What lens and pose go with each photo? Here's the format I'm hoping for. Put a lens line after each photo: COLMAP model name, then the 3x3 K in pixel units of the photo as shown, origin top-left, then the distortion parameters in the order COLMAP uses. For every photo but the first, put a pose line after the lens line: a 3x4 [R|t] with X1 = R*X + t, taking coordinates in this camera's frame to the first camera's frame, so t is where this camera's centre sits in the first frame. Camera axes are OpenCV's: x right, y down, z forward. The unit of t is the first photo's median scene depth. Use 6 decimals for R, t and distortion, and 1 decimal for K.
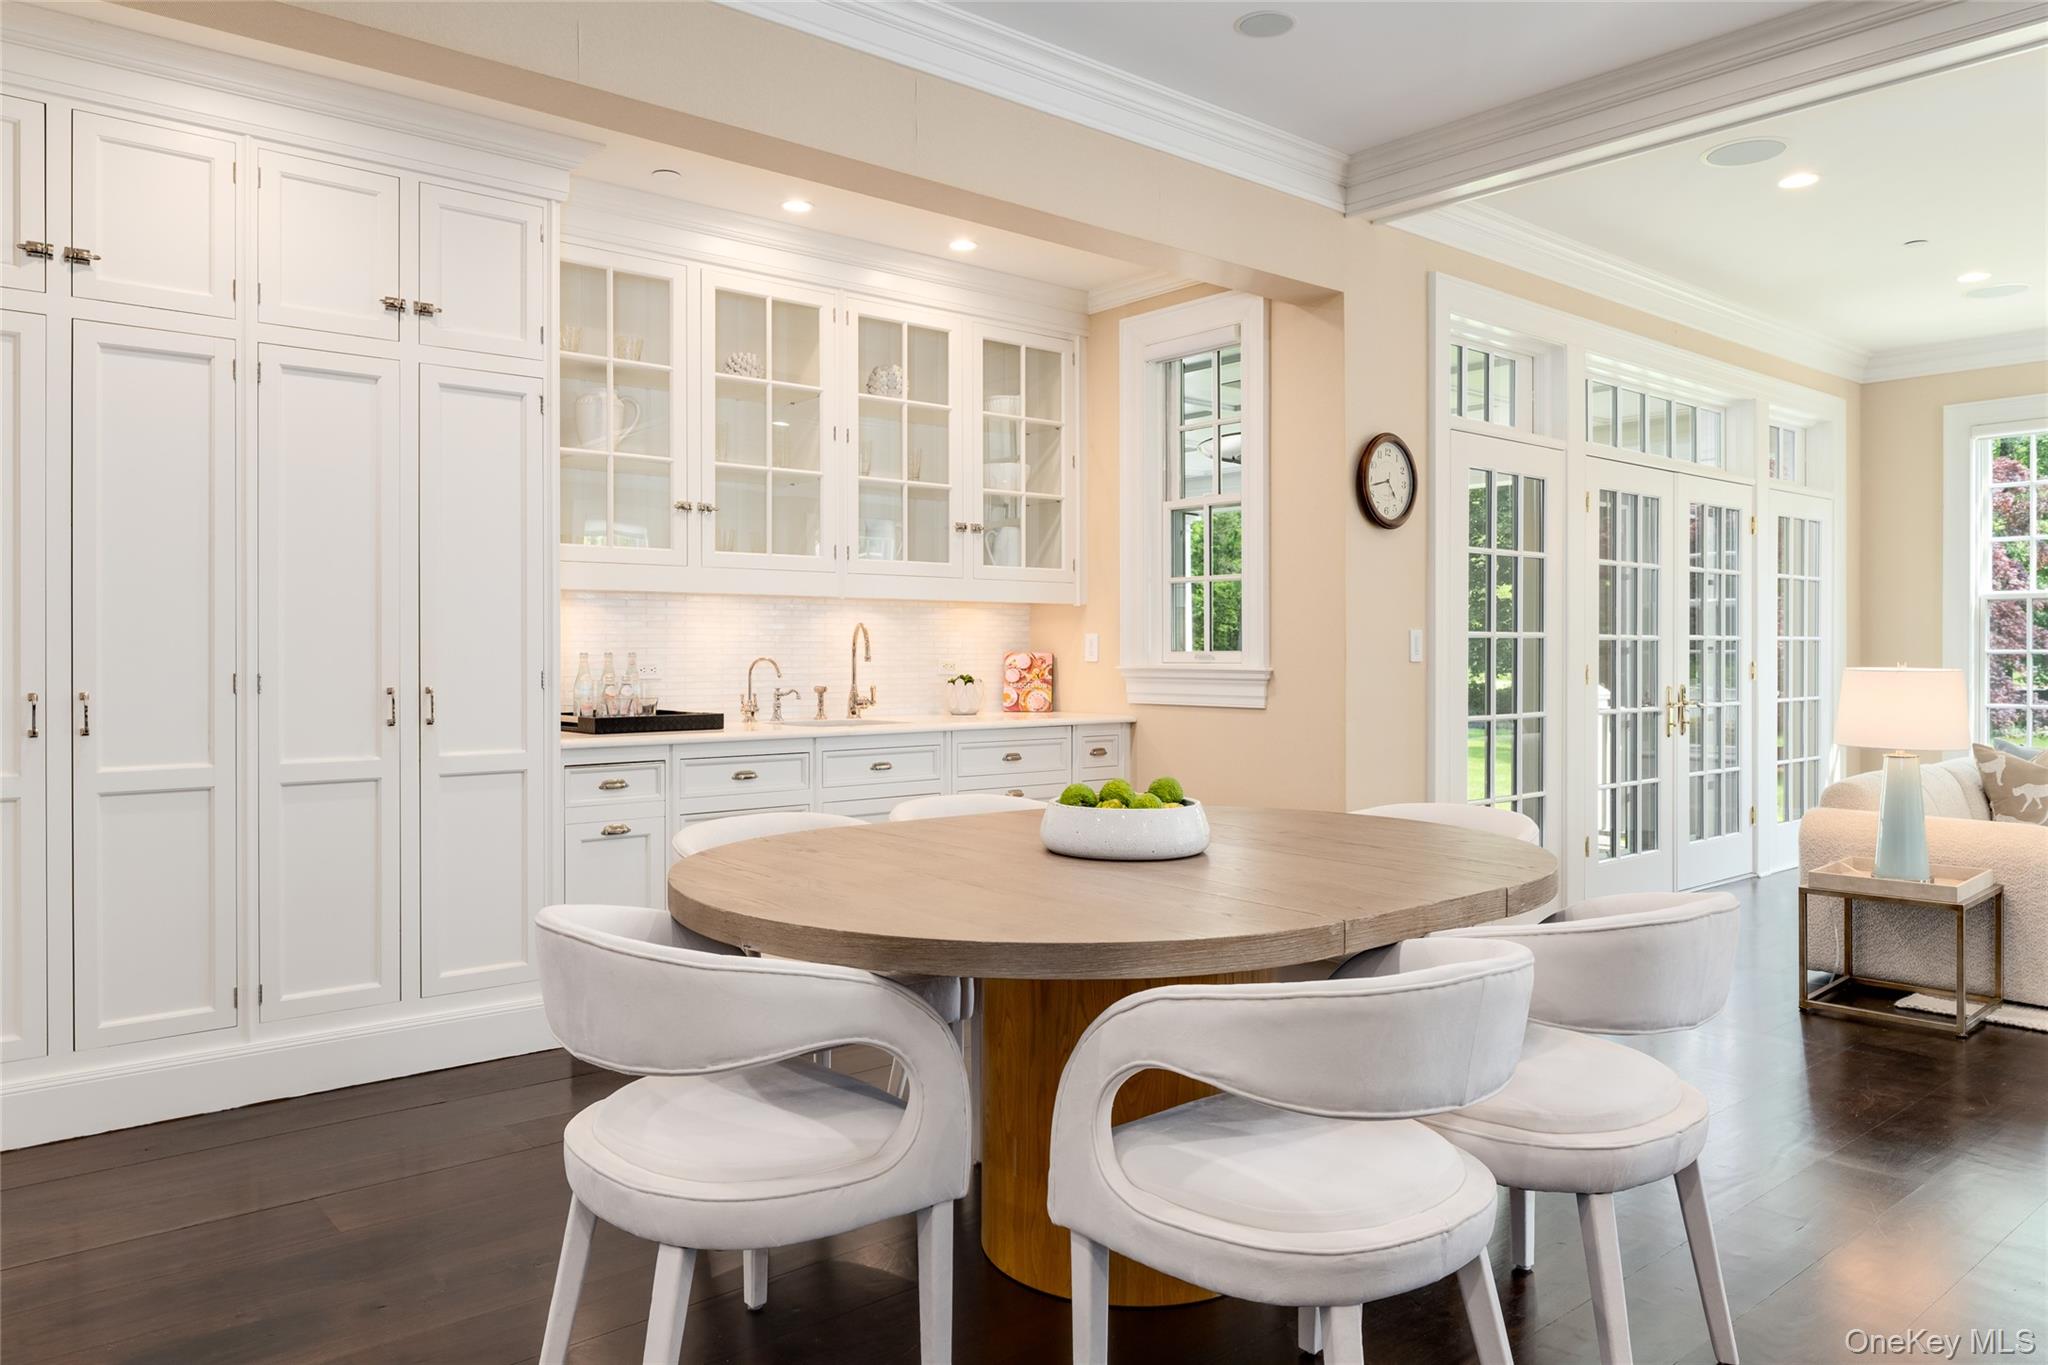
lens RADIAL K [[1373.9, 0, 1024.0], [0, 1373.9, 682.5], [0, 0, 1]] dist [0.003769, 0.001622]
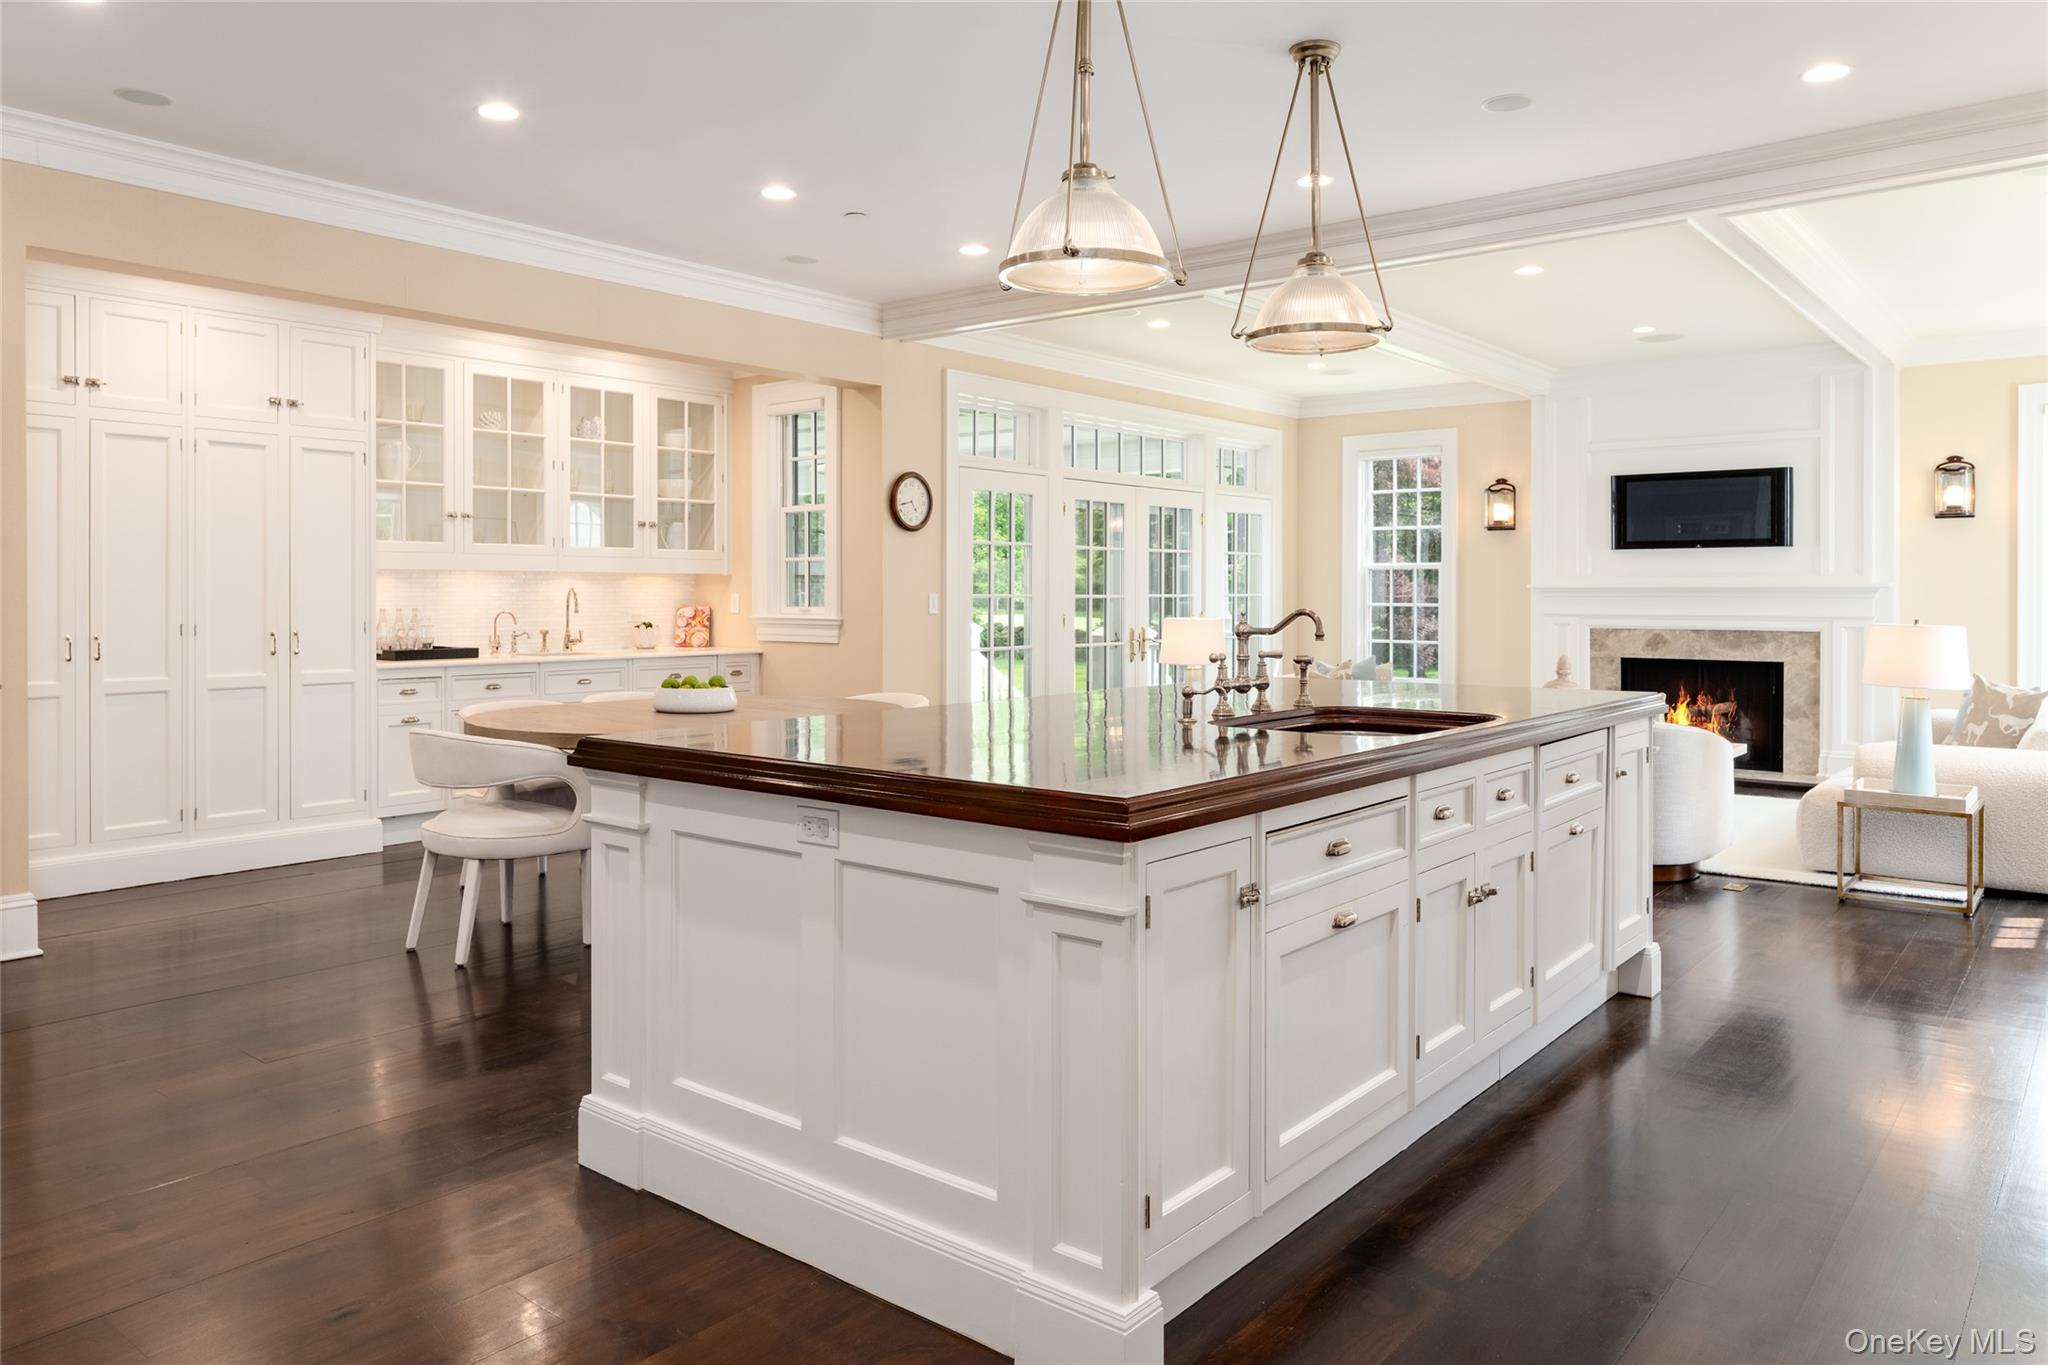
lens RADIAL K [[1387.5, 0, 1011.3], [0, 1387.5, 613.3], [0, 0, 1]] dist [0.004181, 0.002418]
pose [[0.985347, -0.000648, 0.170559, 0.100598], [0.001911, 0.999972, -0.007245, -0.003751], [-0.170549, 0.007465, 0.985321, -0.609876]]
